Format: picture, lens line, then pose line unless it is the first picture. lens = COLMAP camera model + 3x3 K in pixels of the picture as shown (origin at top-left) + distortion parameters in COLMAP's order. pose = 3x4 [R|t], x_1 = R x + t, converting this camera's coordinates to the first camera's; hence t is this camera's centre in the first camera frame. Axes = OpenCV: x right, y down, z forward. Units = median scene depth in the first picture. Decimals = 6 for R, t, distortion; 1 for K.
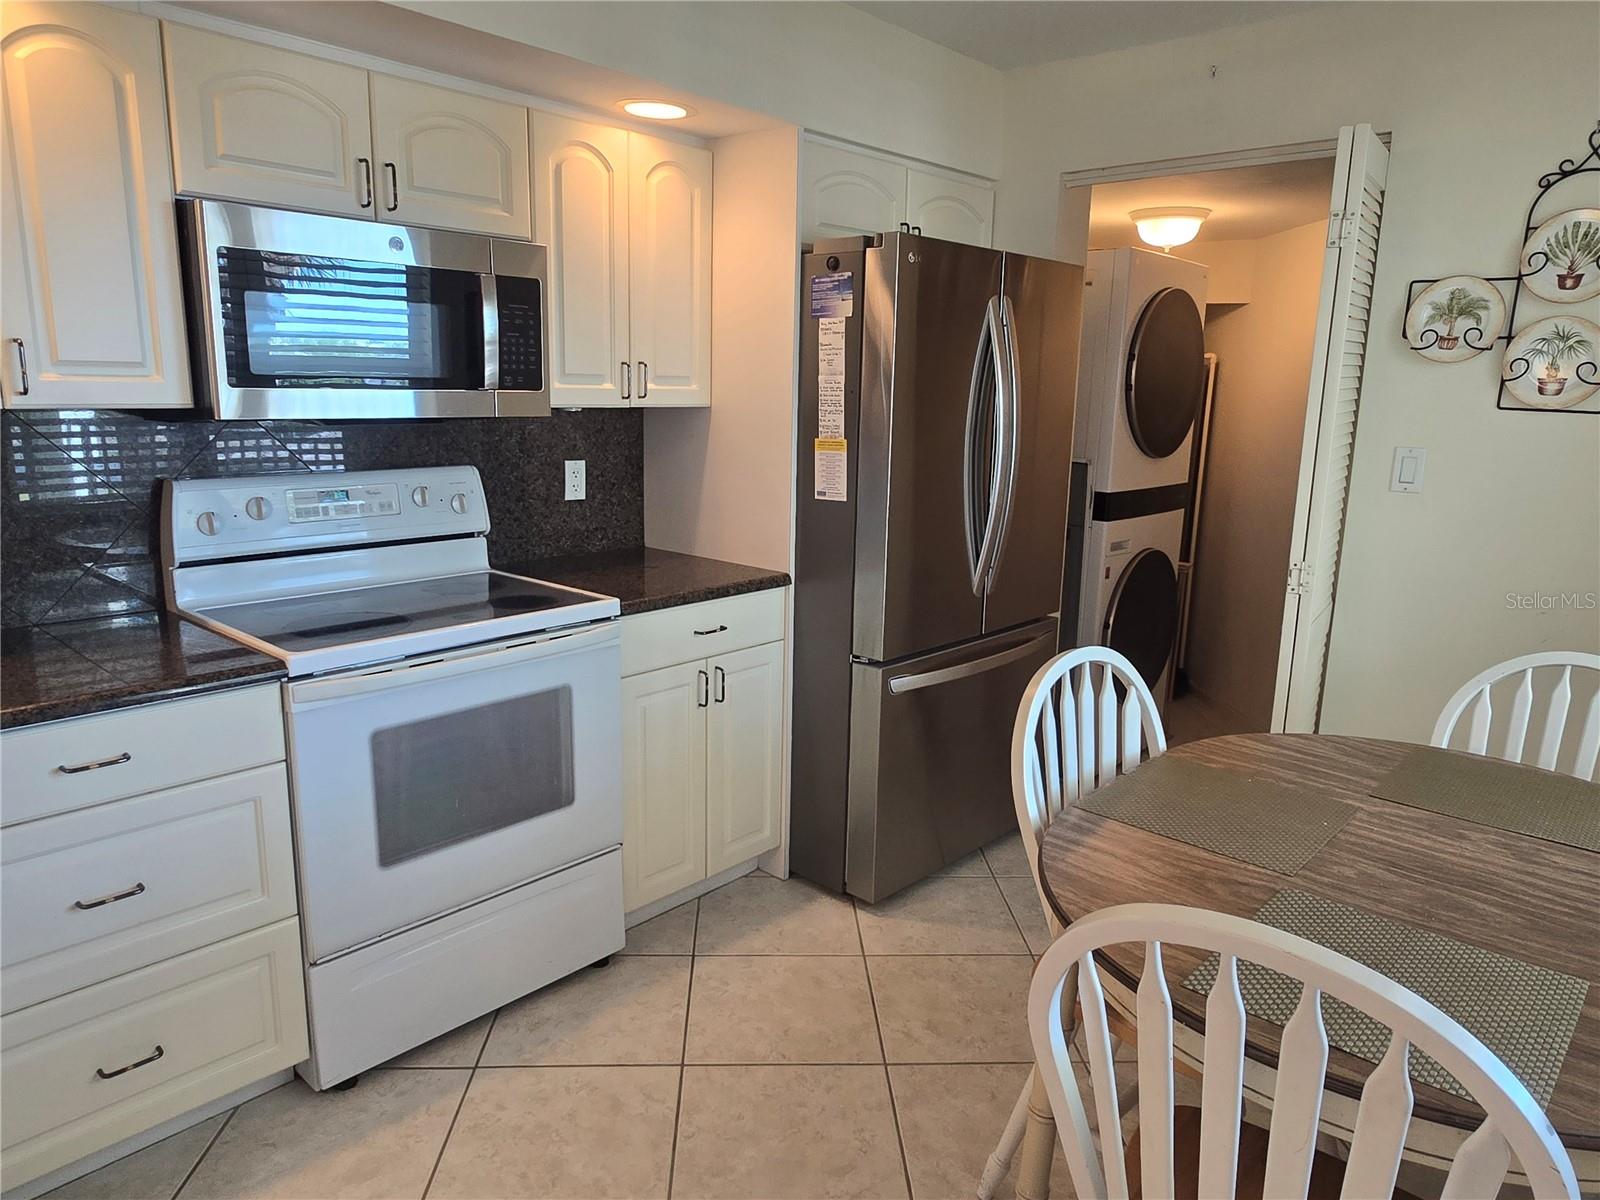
lens RADIAL K [[1057.6, 0, 800.0], [0, 1057.6, 600.0], [0, 0, 1]] dist [-0.000692, 0.001300]
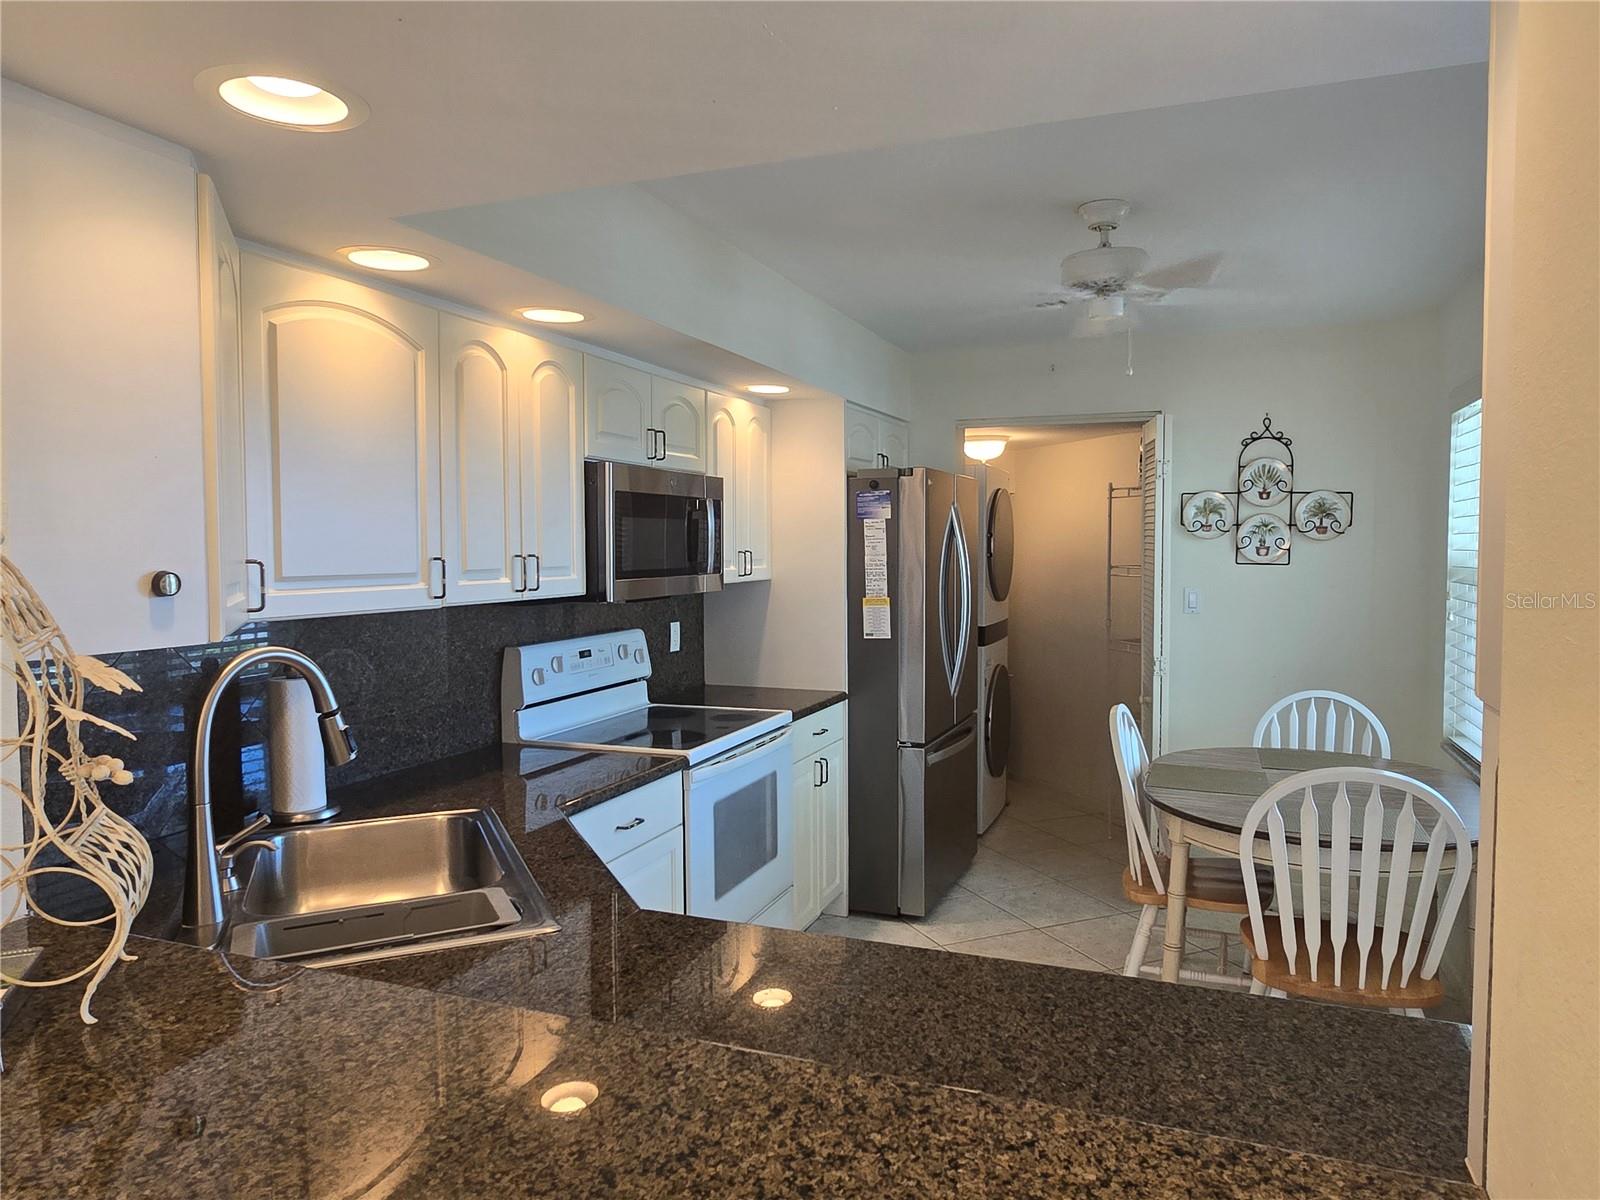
lens RADIAL K [[1057.6, 0, 800.0], [0, 1057.6, 600.0], [0, 0, 1]] dist [-0.000692, 0.001300]
pose [[0.933366, -0.045449, 0.356038, -0.655581], [0.097222, 0.986881, -0.128893, 0.036355], [-0.345509, 0.154918, 0.925540, -0.378080]]
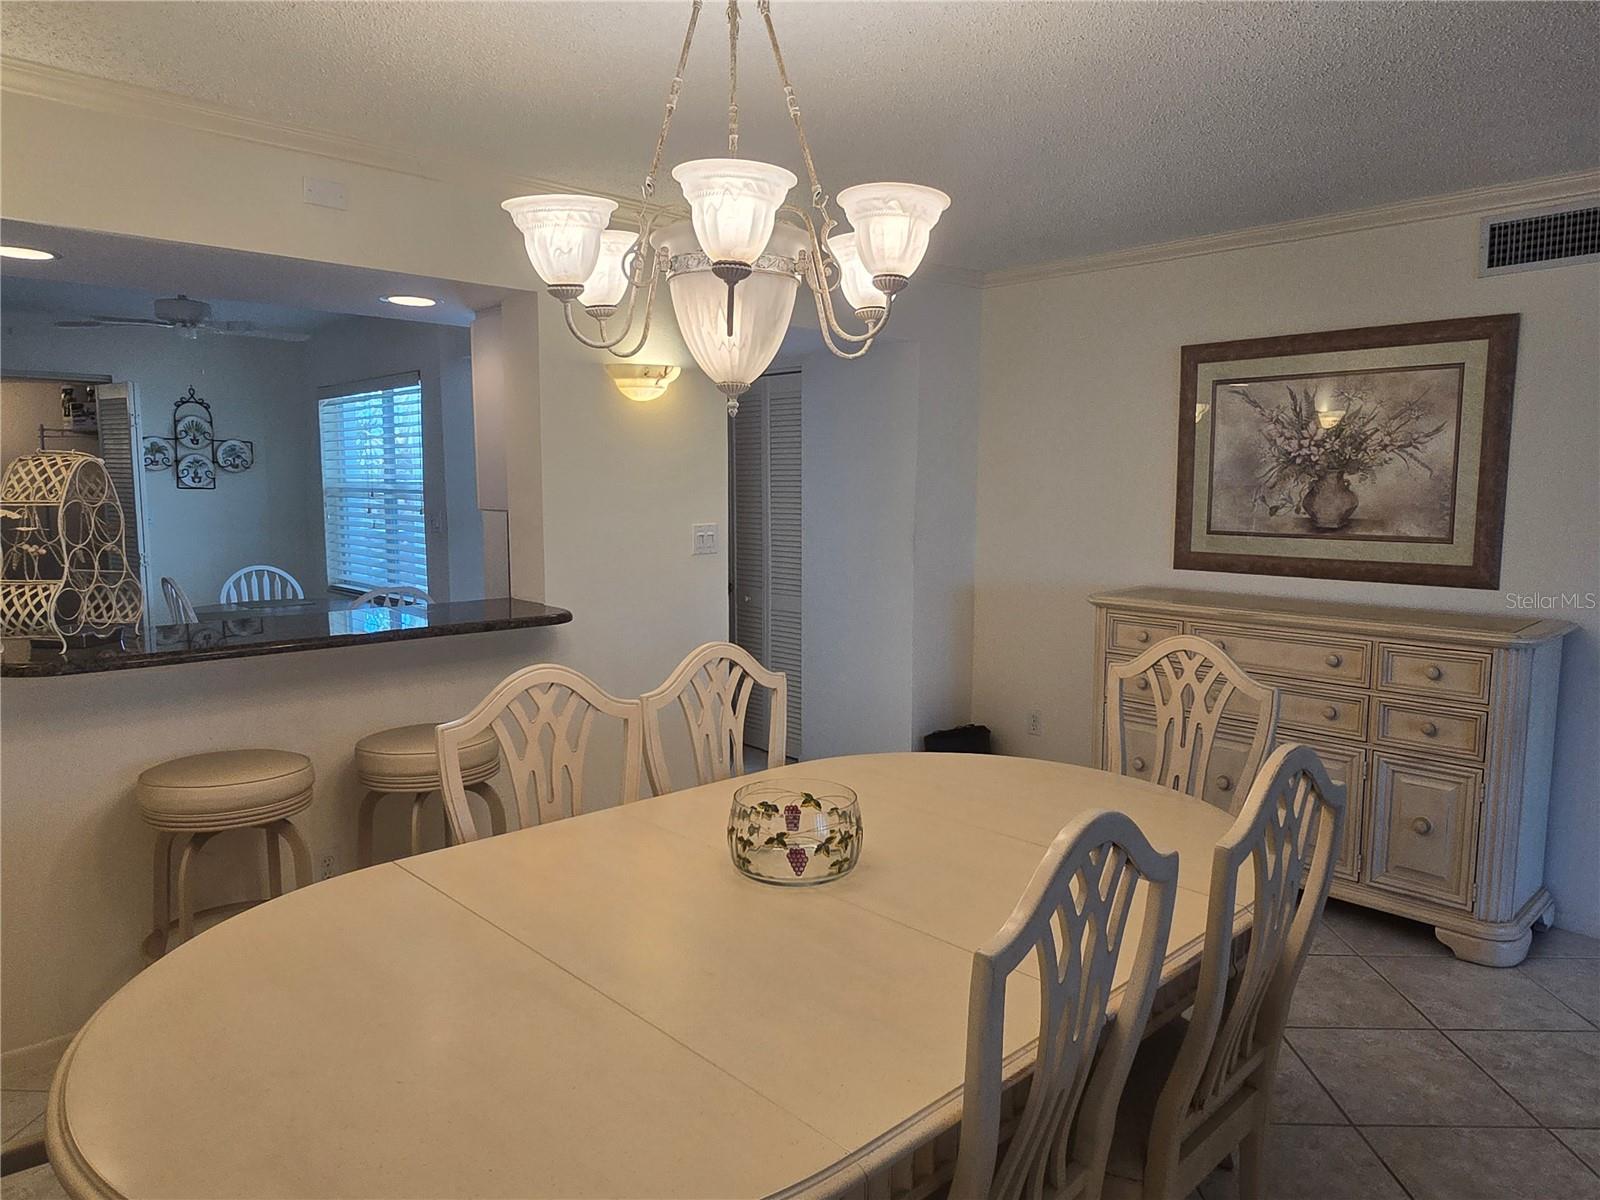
lens RADIAL K [[1068.1, 0, 803.6], [0, 1068.1, 608.0], [0, 0, 1]] dist [0.011649, -0.003190]
pose [[0.087445, -0.138826, 0.986449, -1.817323], [0.201667, 0.972205, 0.118945, 0.098867], [-0.975543, 0.188533, 0.113011, -0.723524]]
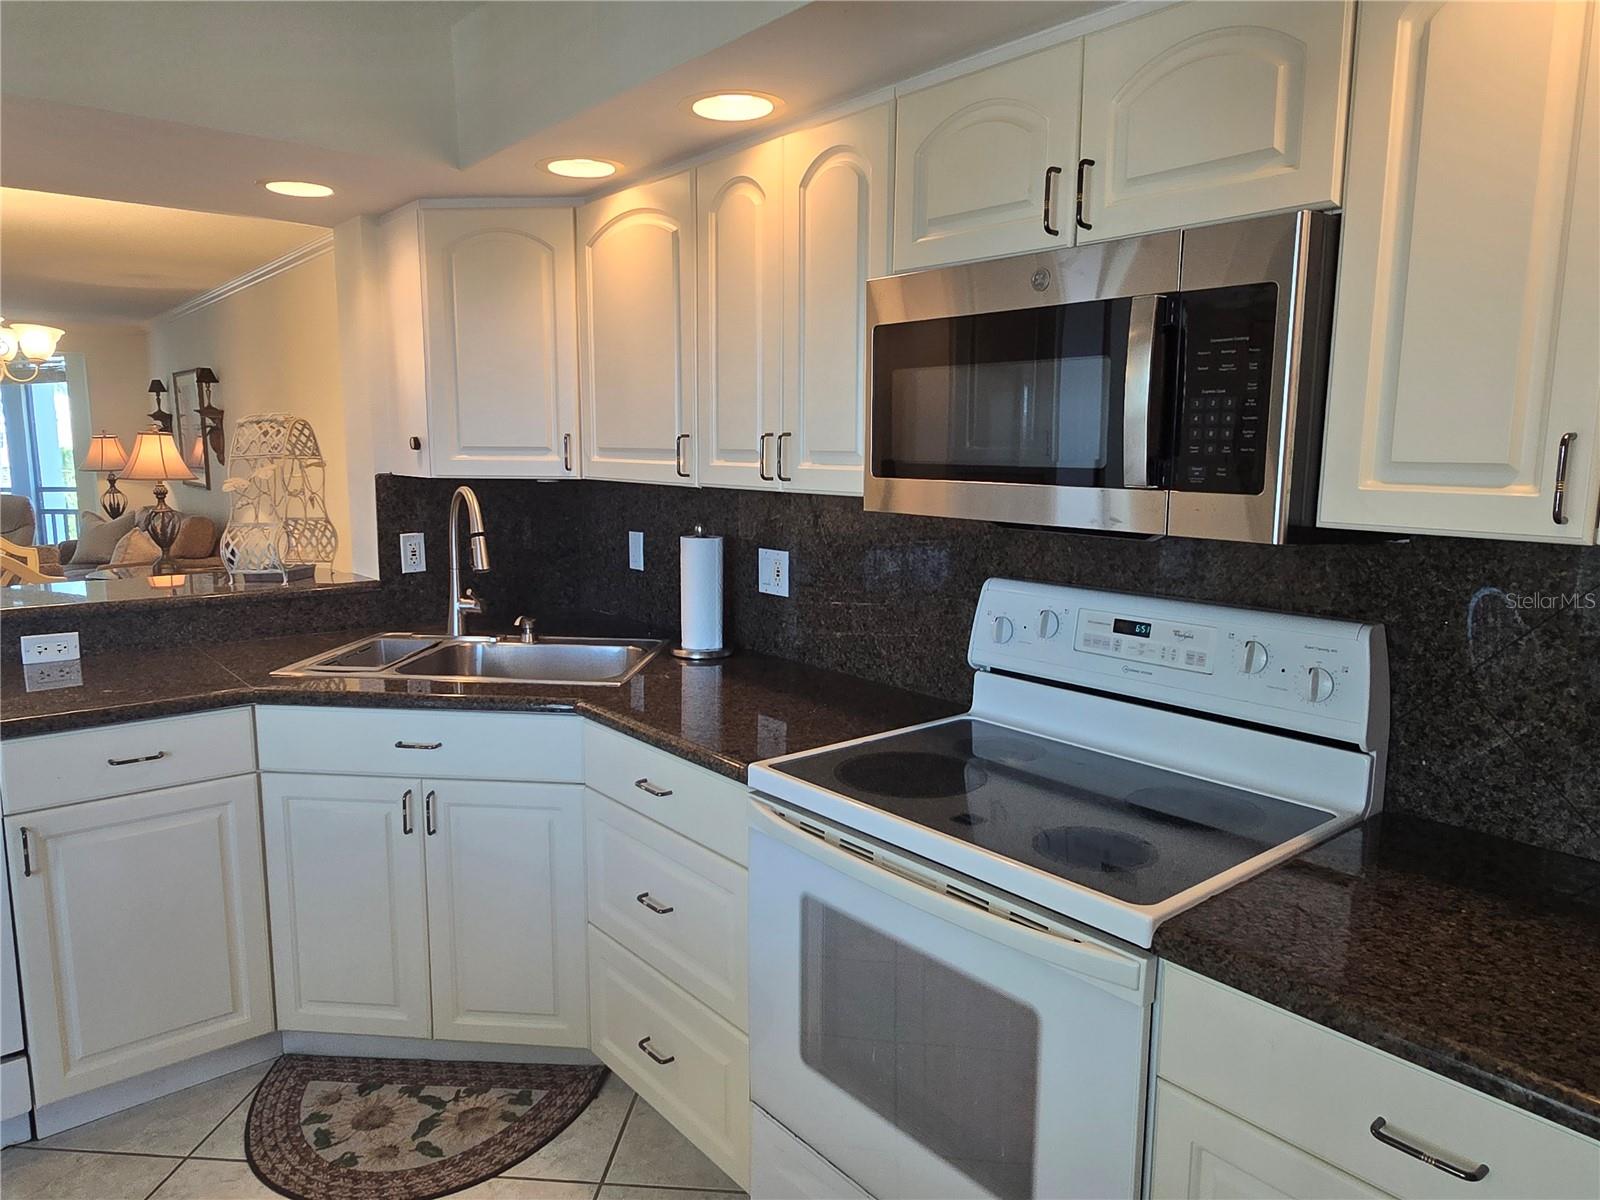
lens RADIAL K [[1068.1, 0, 803.6], [0, 1068.1, 608.0], [0, 0, 1]] dist [0.011649, -0.003190]
pose [[-0.131474, 0.130871, -0.982643, 0.307827], [-0.209033, 0.965300, 0.156529, -0.177370], [0.969030, 0.225984, -0.099555, 0.837723]]
